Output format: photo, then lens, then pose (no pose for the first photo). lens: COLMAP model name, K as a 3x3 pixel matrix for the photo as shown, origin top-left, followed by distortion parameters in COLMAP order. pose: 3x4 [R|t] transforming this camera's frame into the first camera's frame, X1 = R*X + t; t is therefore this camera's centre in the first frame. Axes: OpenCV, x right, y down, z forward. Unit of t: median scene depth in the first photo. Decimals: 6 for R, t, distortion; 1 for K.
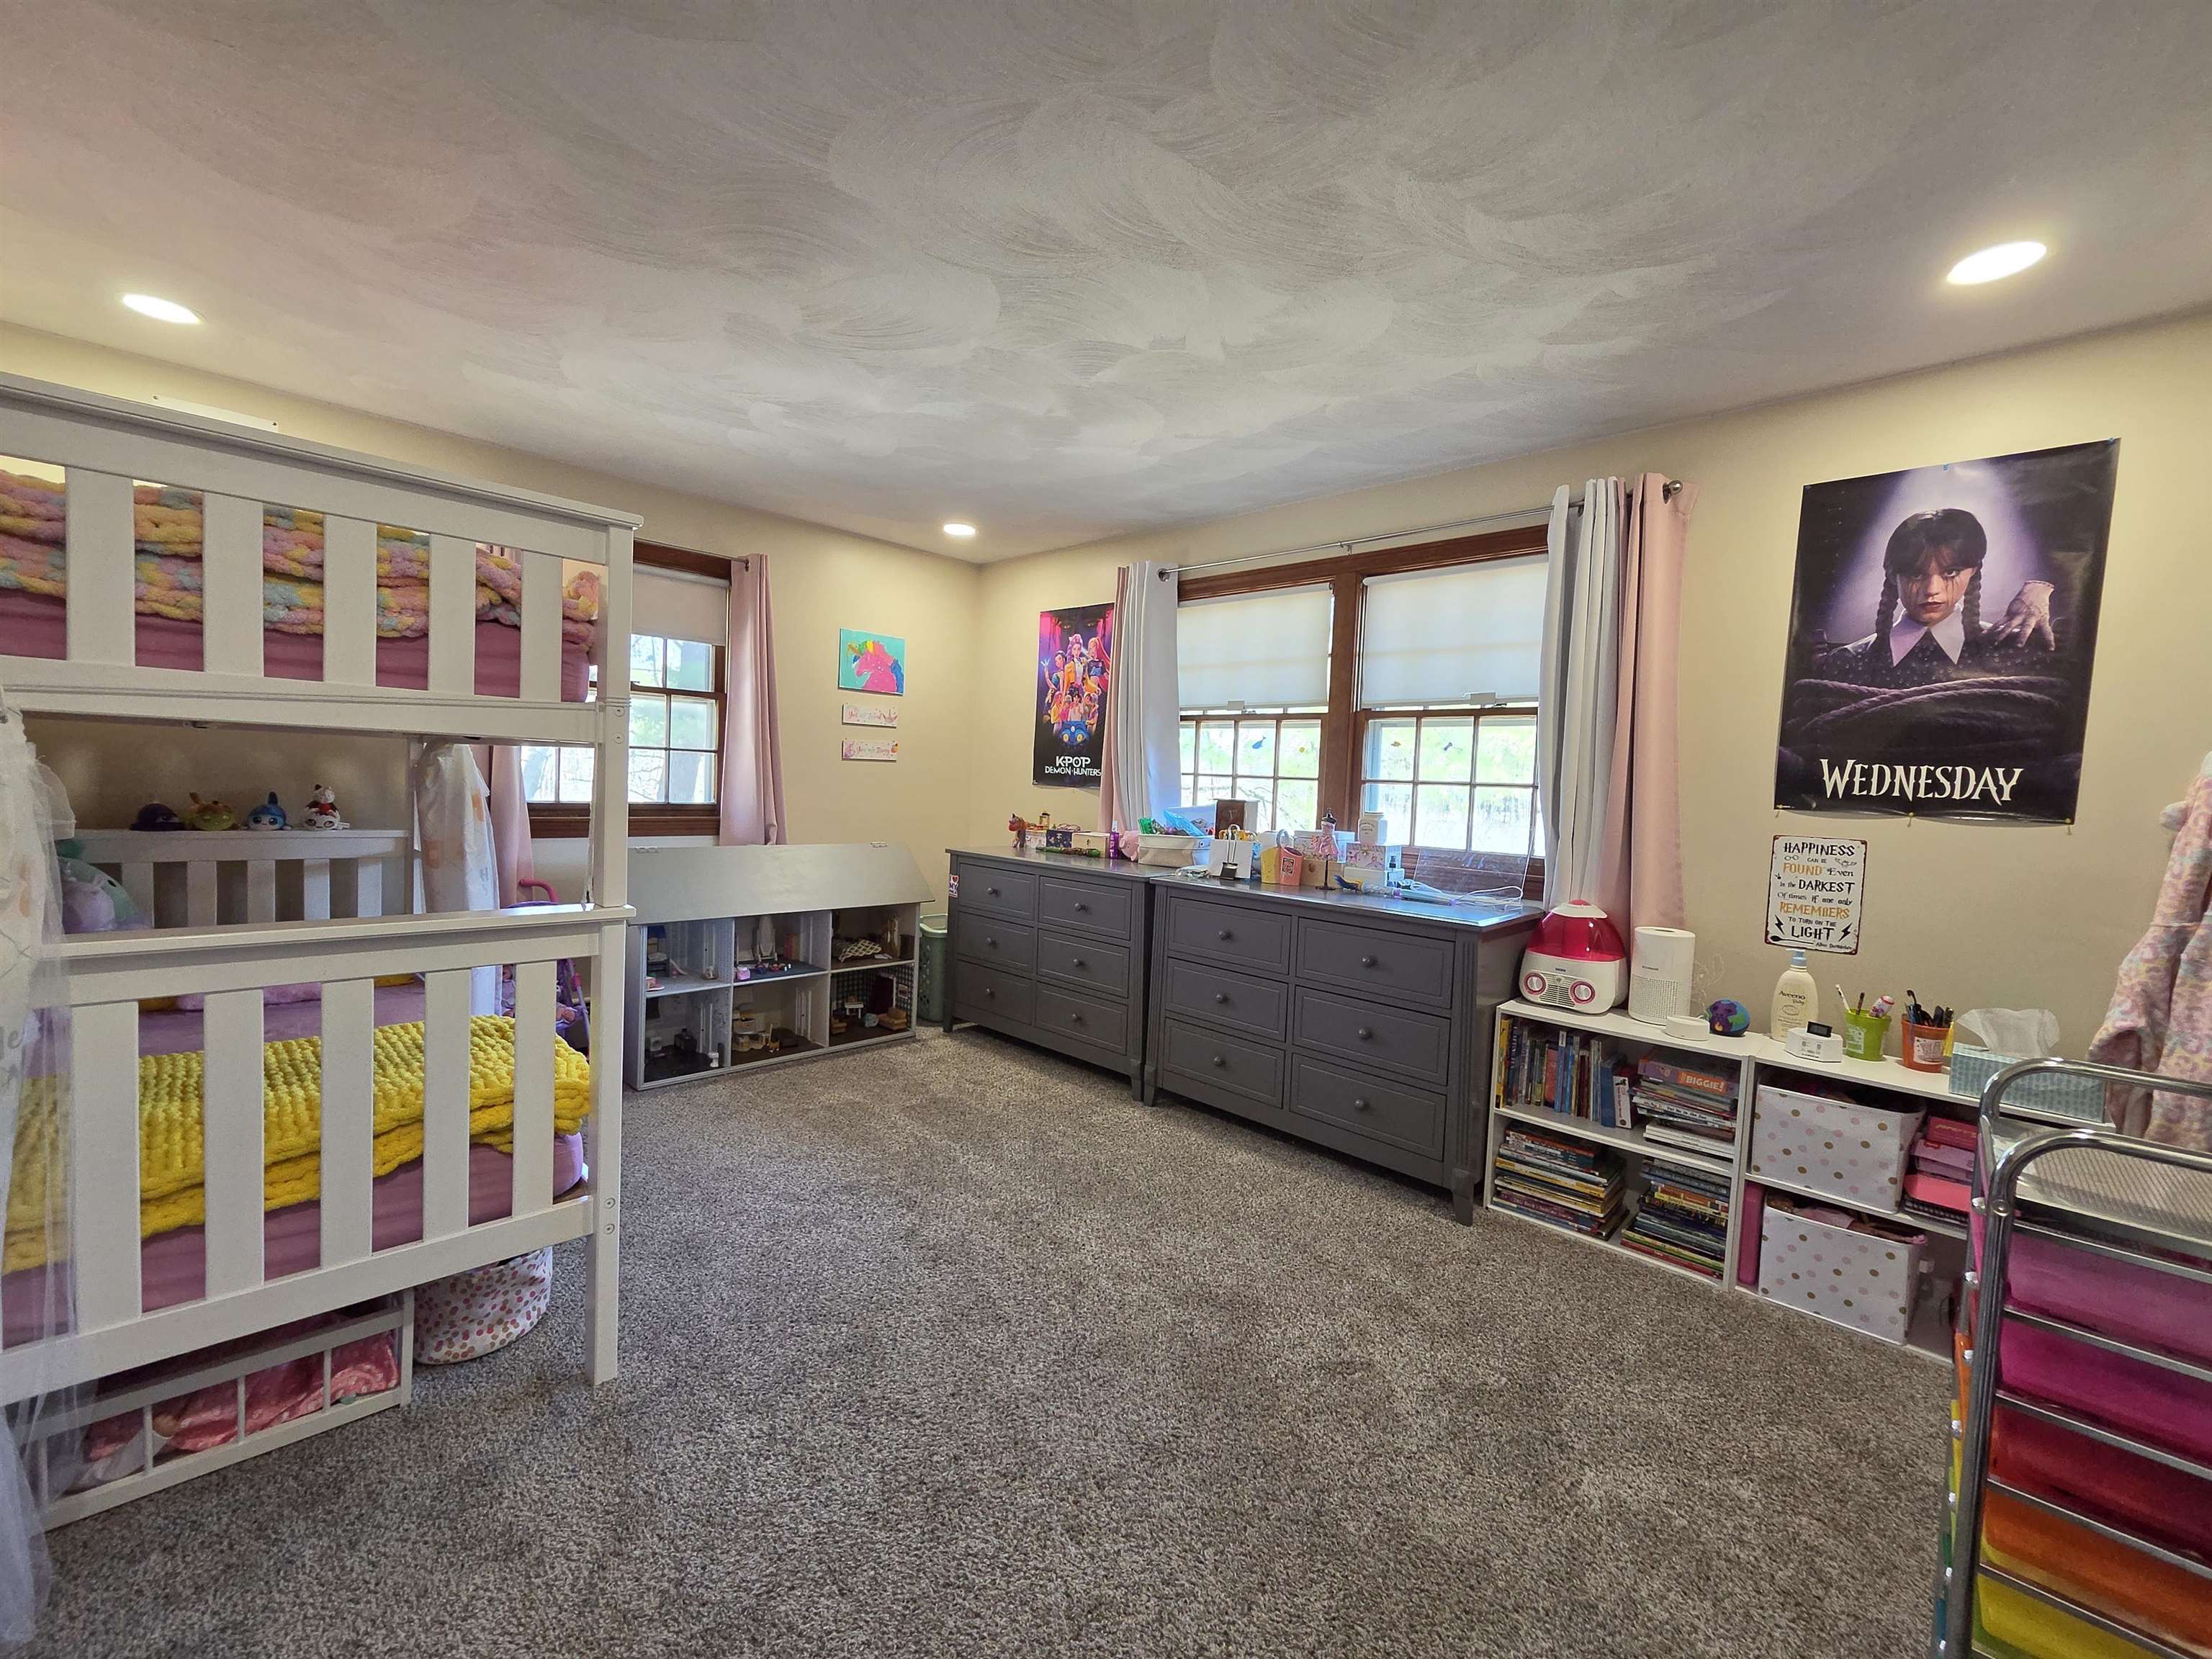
lens RADIAL K [[907.2, 0, 1118.7], [0, 907.2, 828.1], [0, 0, 1]] dist [-0.000432, -0.000330]
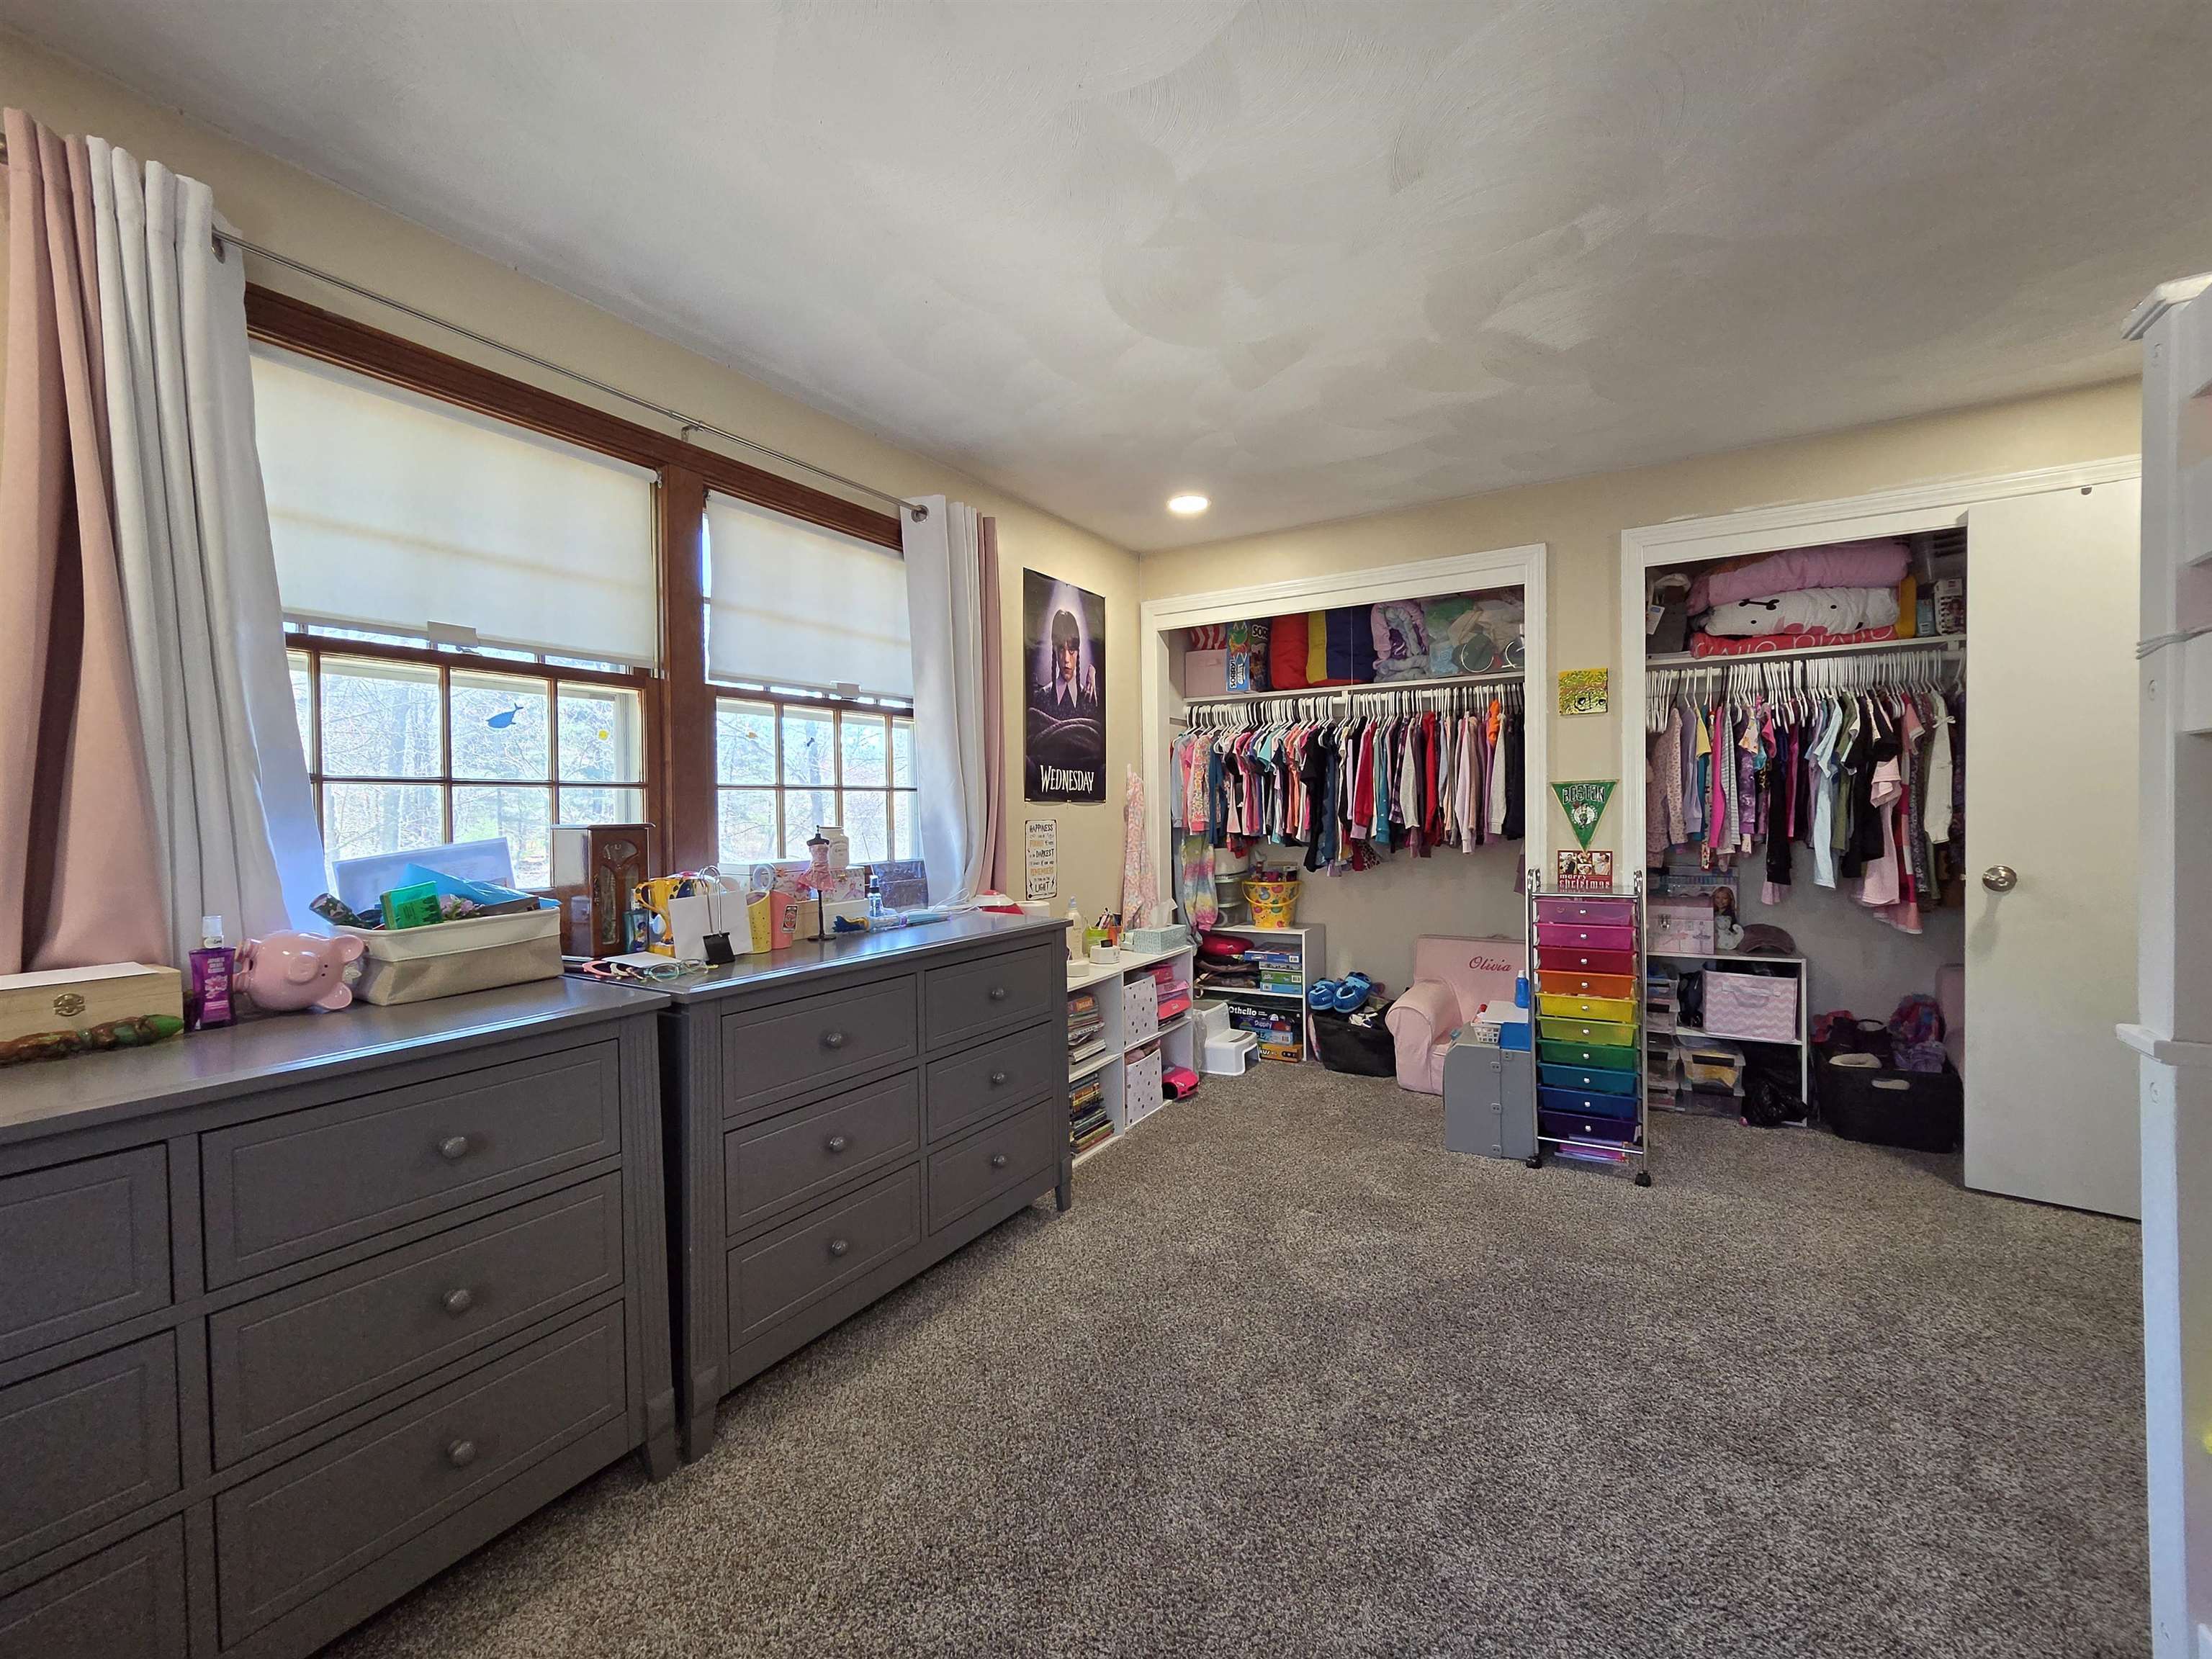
lens RADIAL K [[917.1, 0, 1132.7], [0, 917.1, 825.4], [0, 0, 1]] dist [-0.002067, 0.004543]
pose [[-0.223856, -0.059126, 0.972827, -0.607630], [0.053242, 0.995926, 0.072782, -0.071691], [-0.973167, 0.068088, -0.219796, 1.075455]]
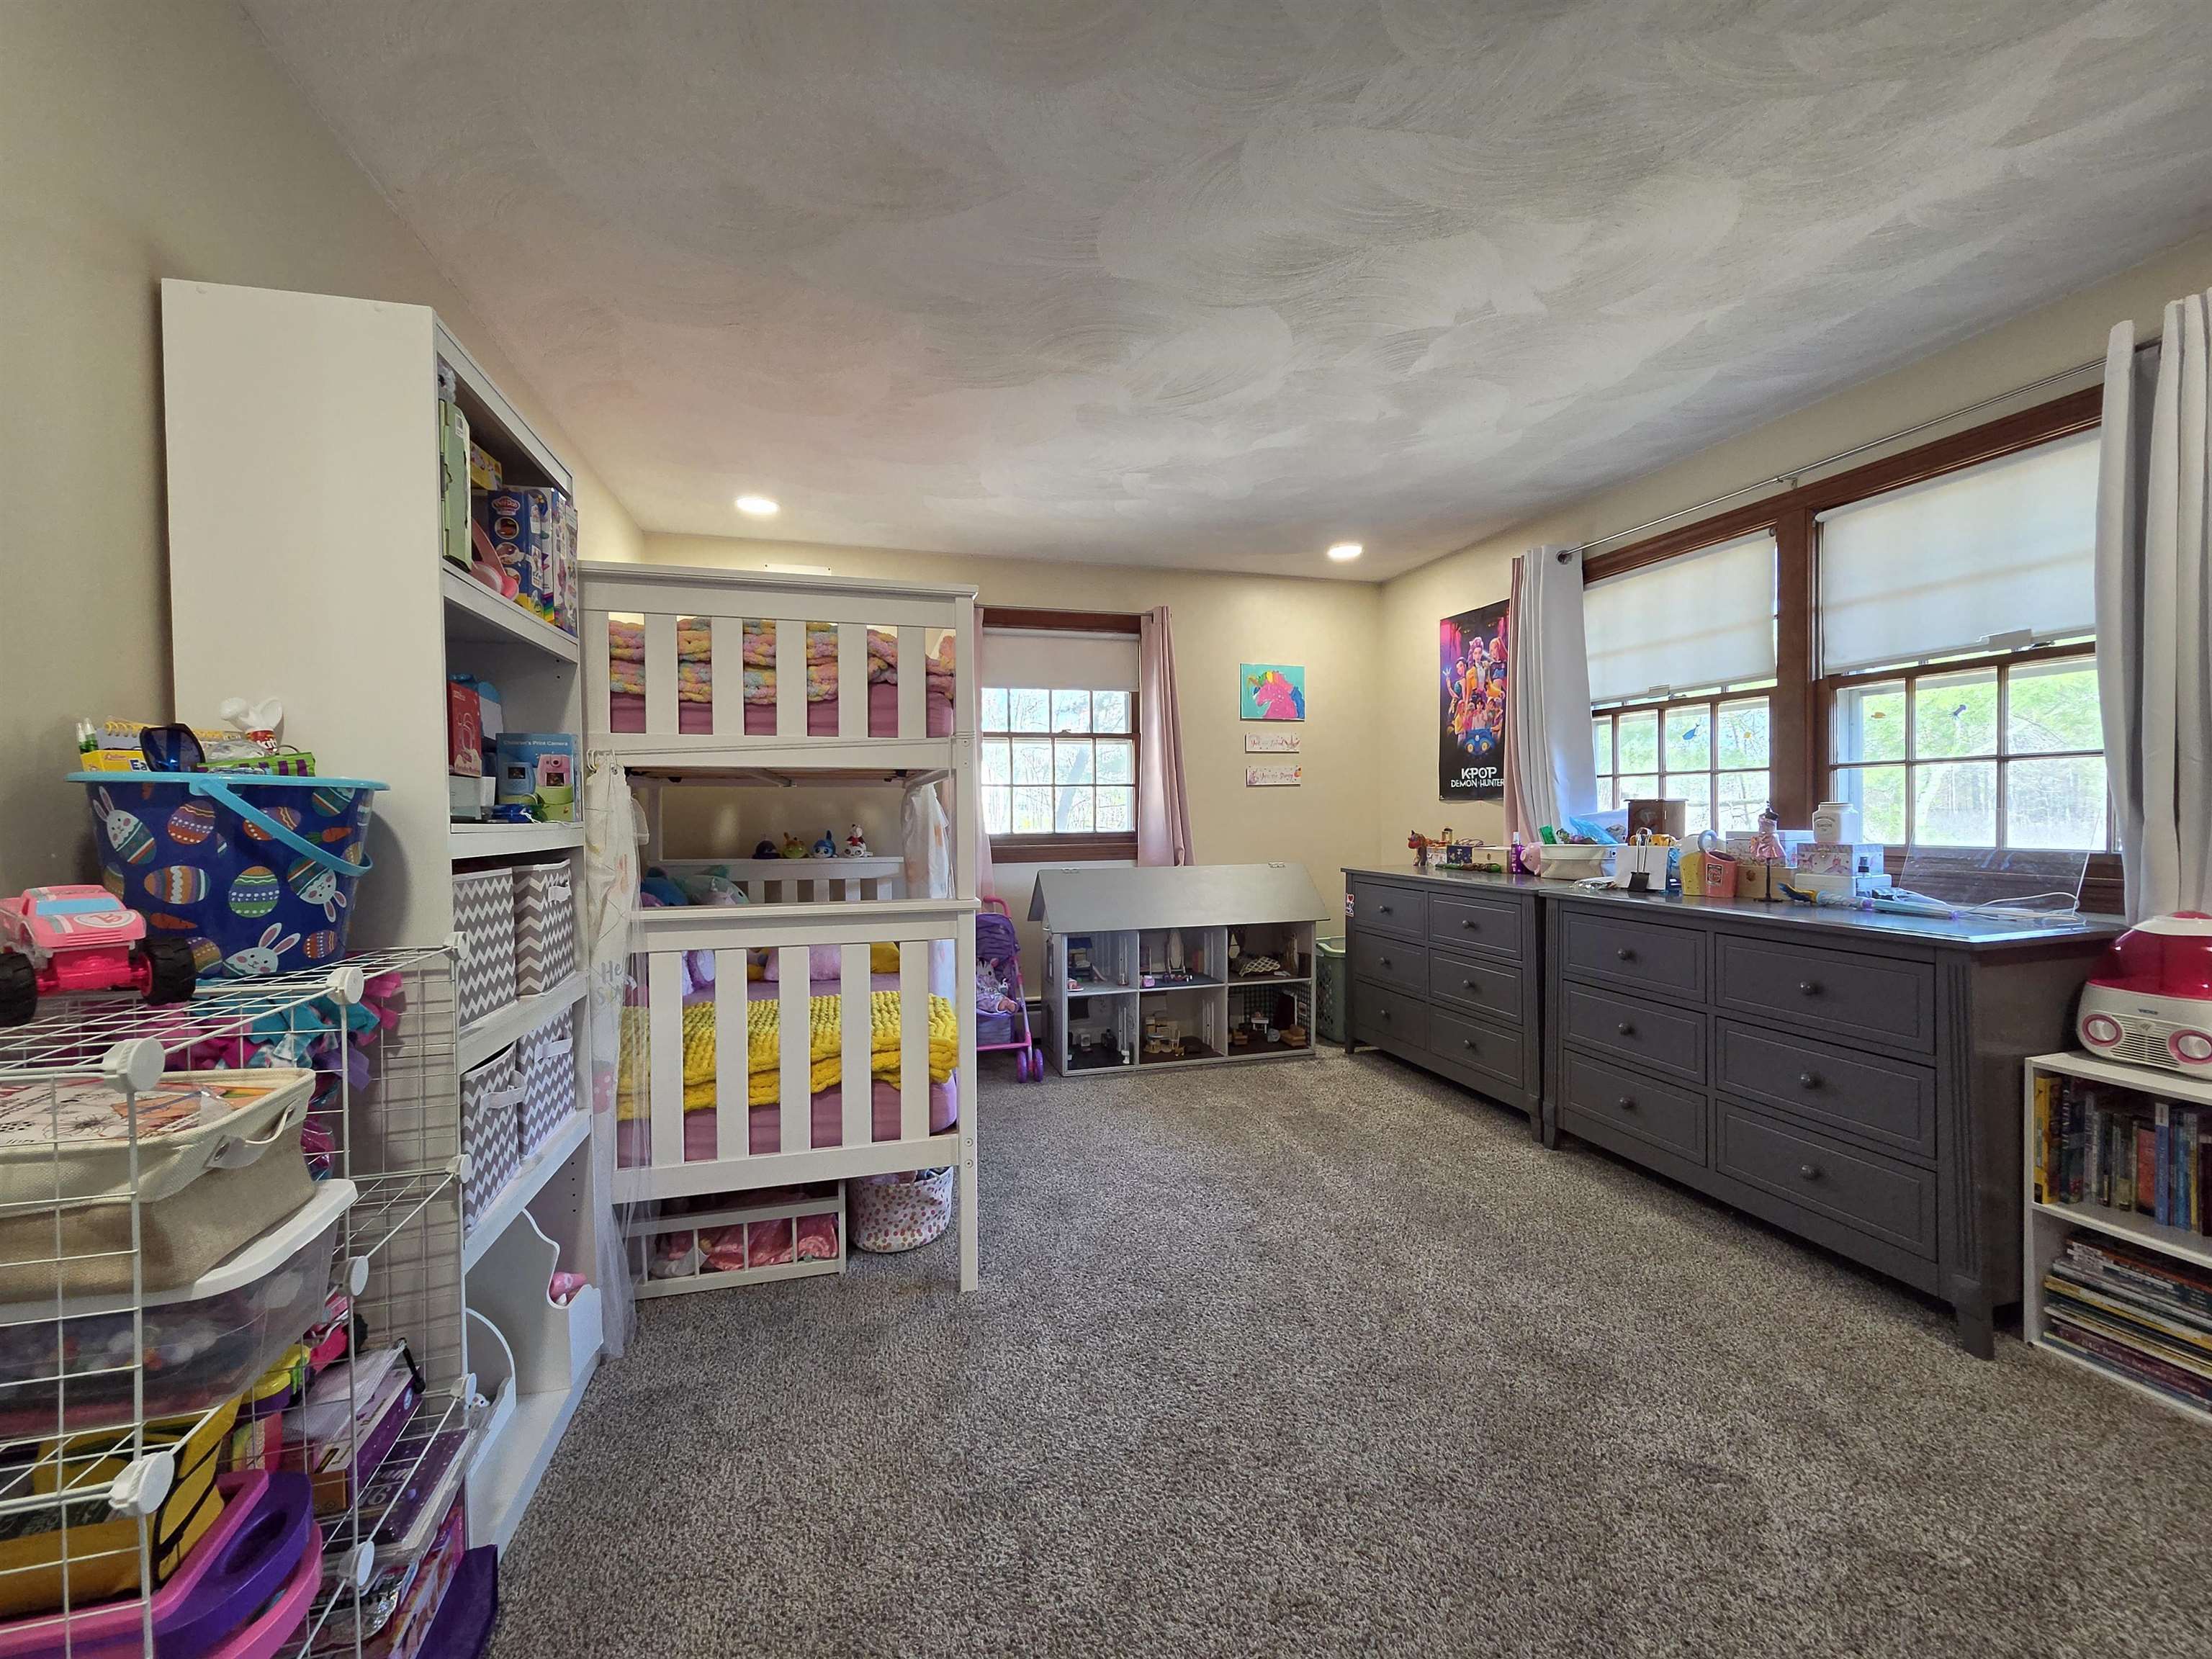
lens RADIAL K [[917.1, 0, 1132.7], [0, 917.1, 825.4], [0, 0, 1]] dist [-0.002067, 0.004543]
pose [[0.869813, -0.043369, -0.491473, 0.165320], [0.021474, 0.998513, -0.050107, 0.033430], [0.492915, 0.033030, 0.869450, 0.011111]]
